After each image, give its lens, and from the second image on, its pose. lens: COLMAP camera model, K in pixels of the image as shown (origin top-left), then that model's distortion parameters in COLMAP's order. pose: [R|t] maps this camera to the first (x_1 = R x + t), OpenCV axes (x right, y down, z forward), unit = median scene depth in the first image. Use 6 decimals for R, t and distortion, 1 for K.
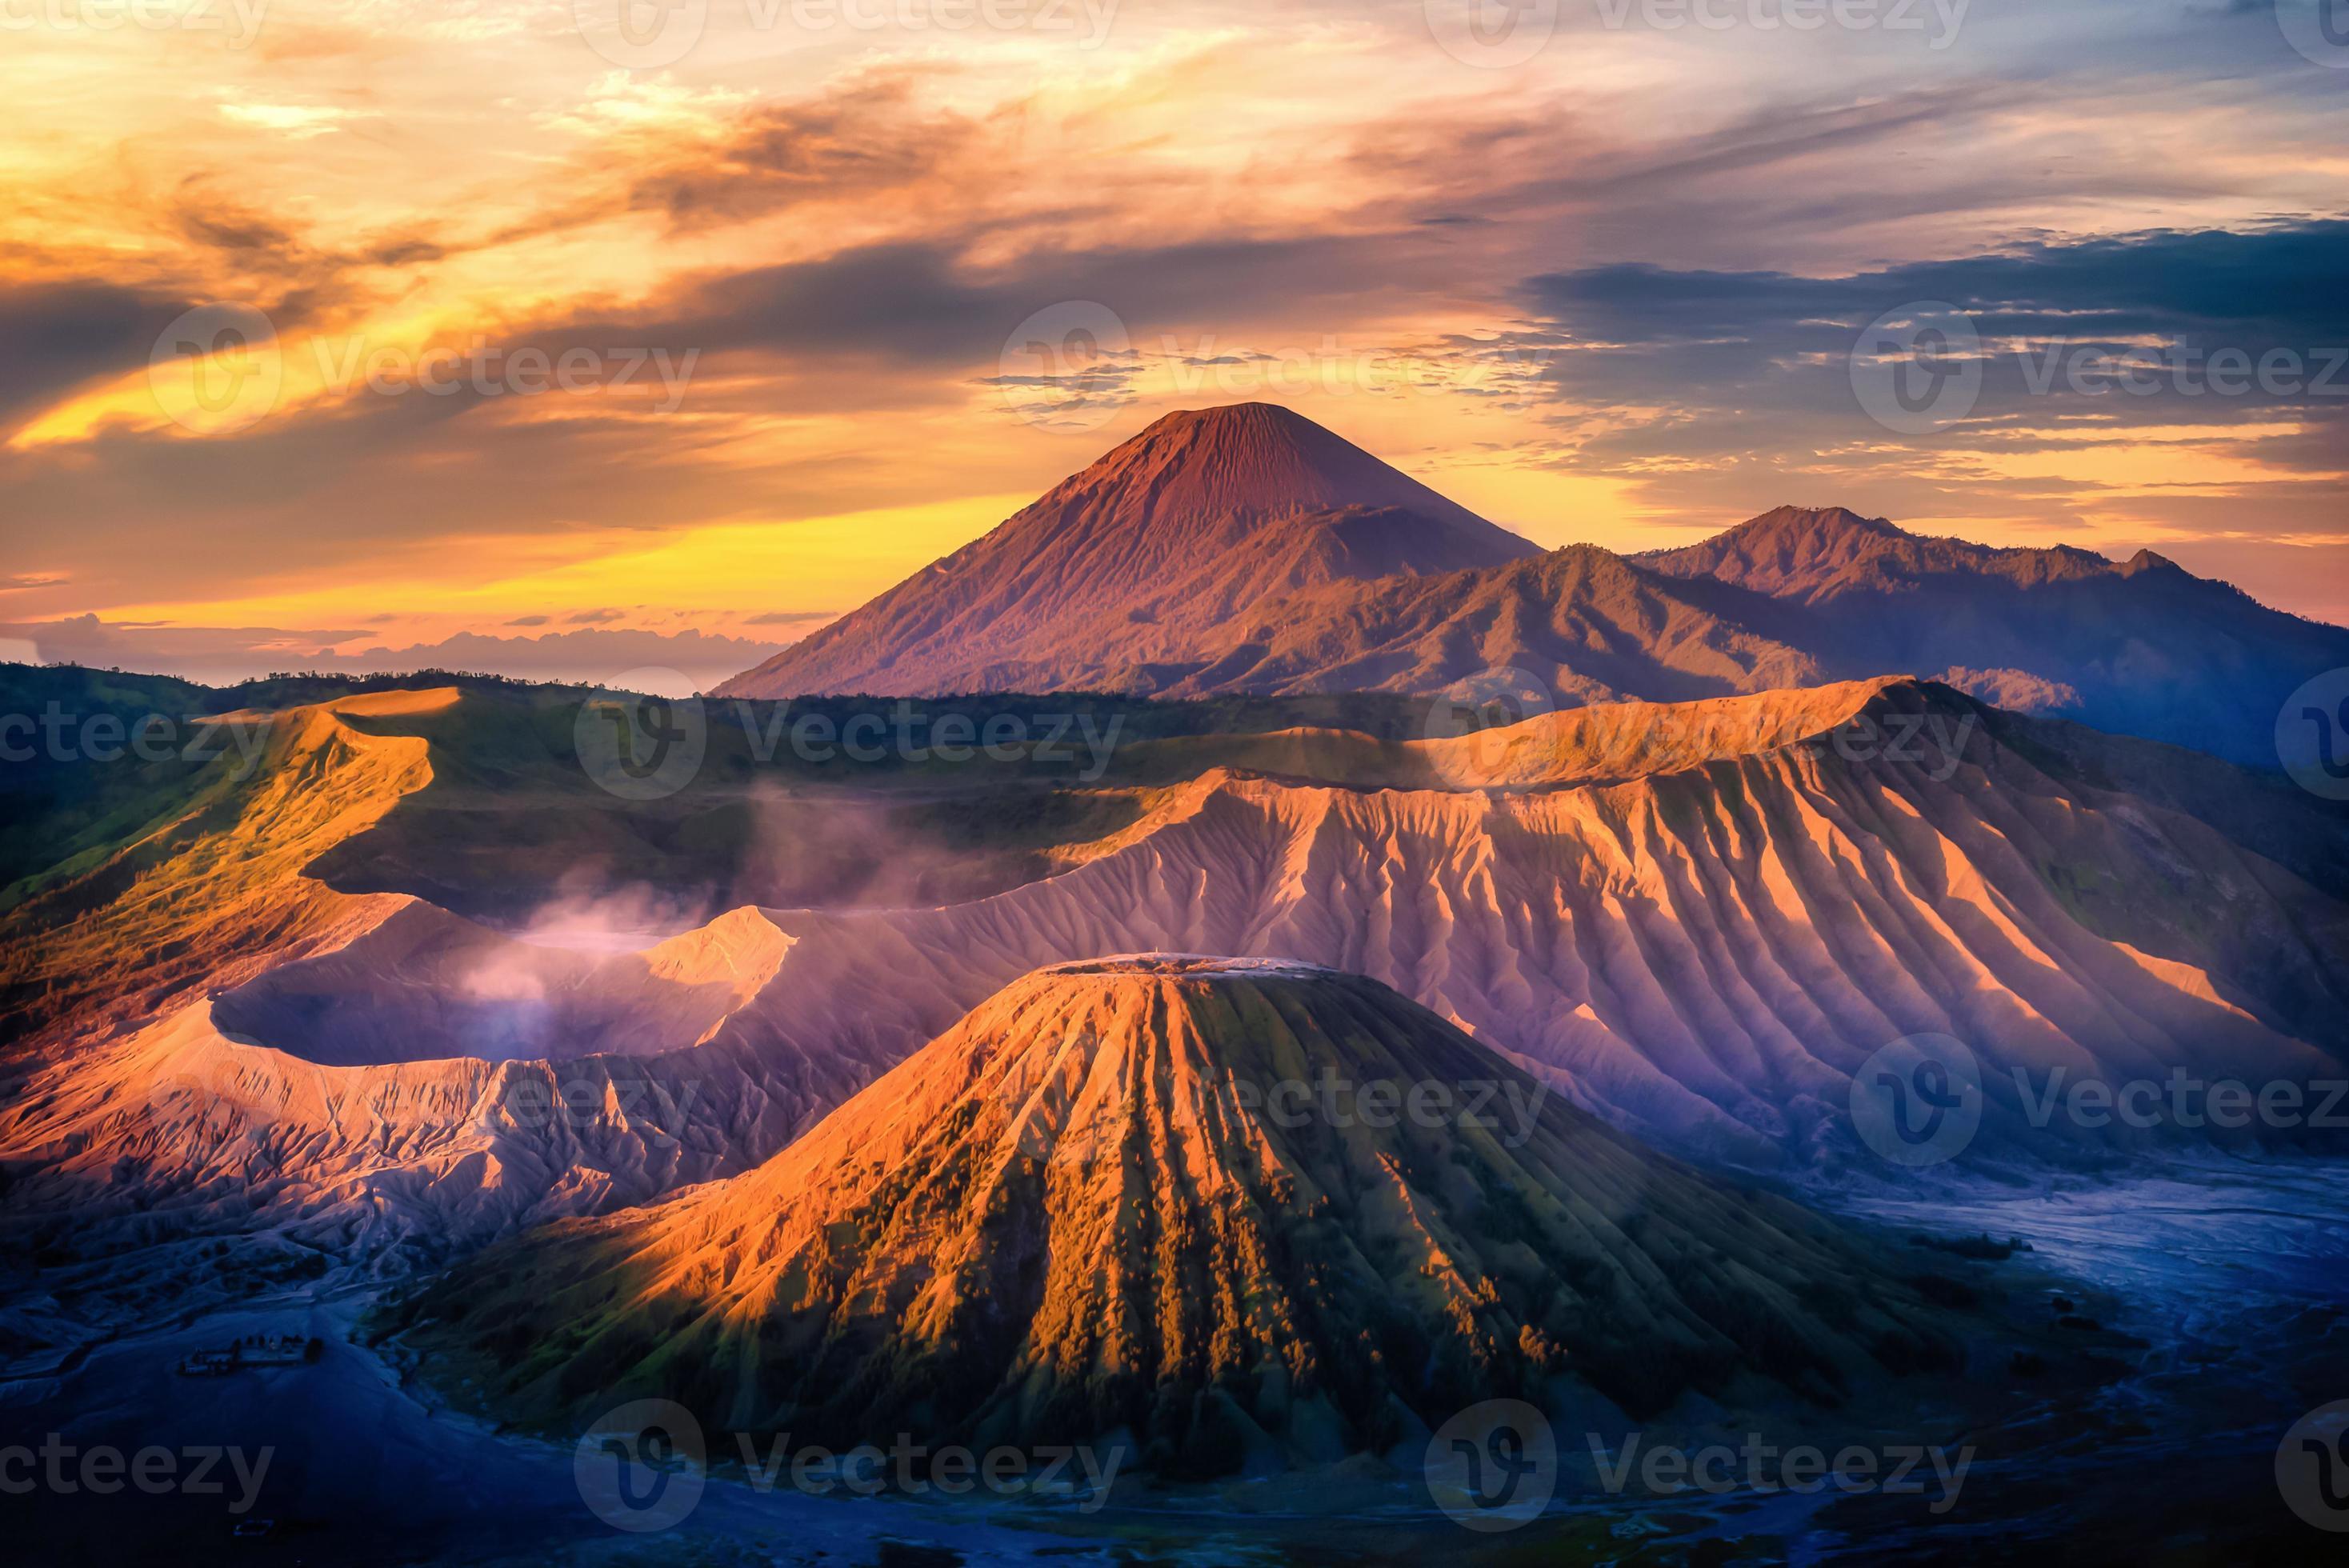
lens RADIAL K [[4059.1, 0, 1174.5], [0, 4059.1, 784.0], [0, 0, 1]] dist [0.007702, -0.038667]
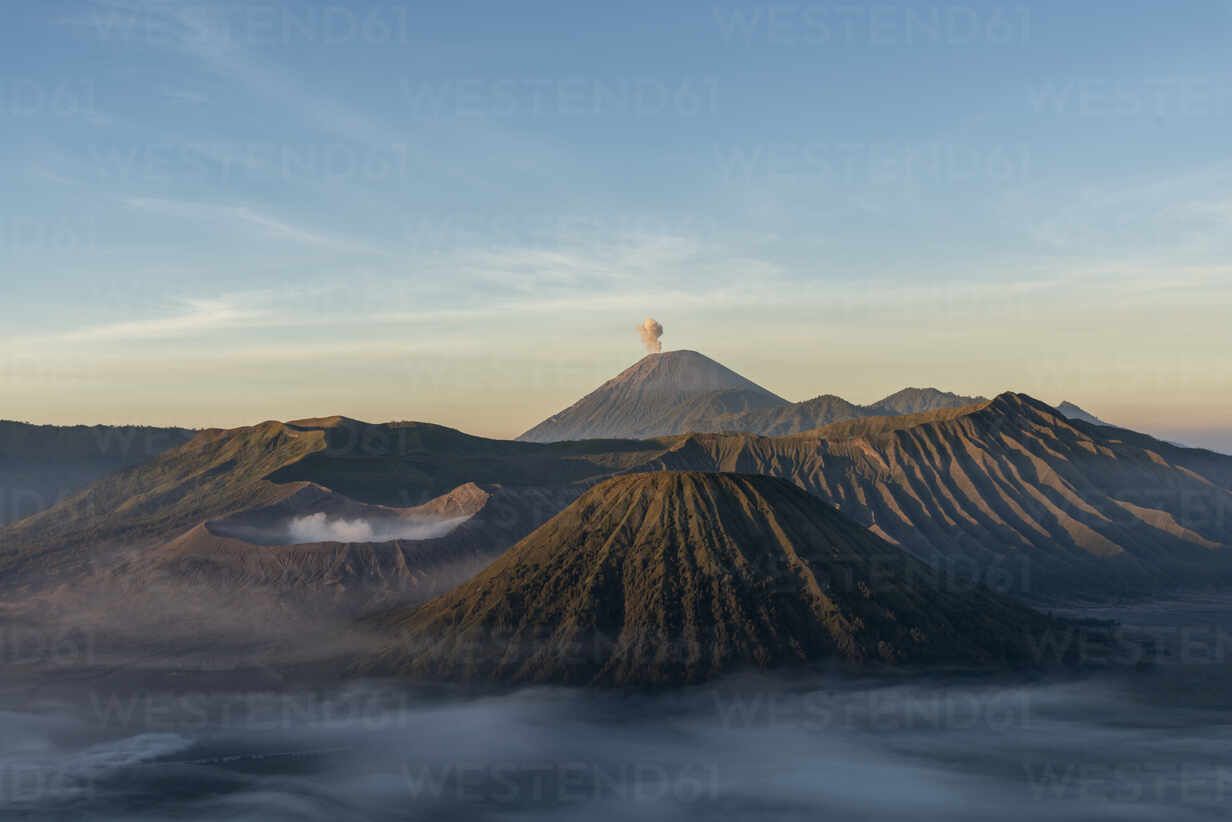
lens RADIAL K [[1605.2, 0, 616.0], [0, 1605.2, 411.0], [0, 0, 1]] dist [0.014881, -0.017256]
pose [[0.999842, -0.006939, -0.016387, -0.021842], [0.005554, 0.996525, -0.083109, 0.084153], [0.016907, 0.083004, 0.996406, 0.237355]]
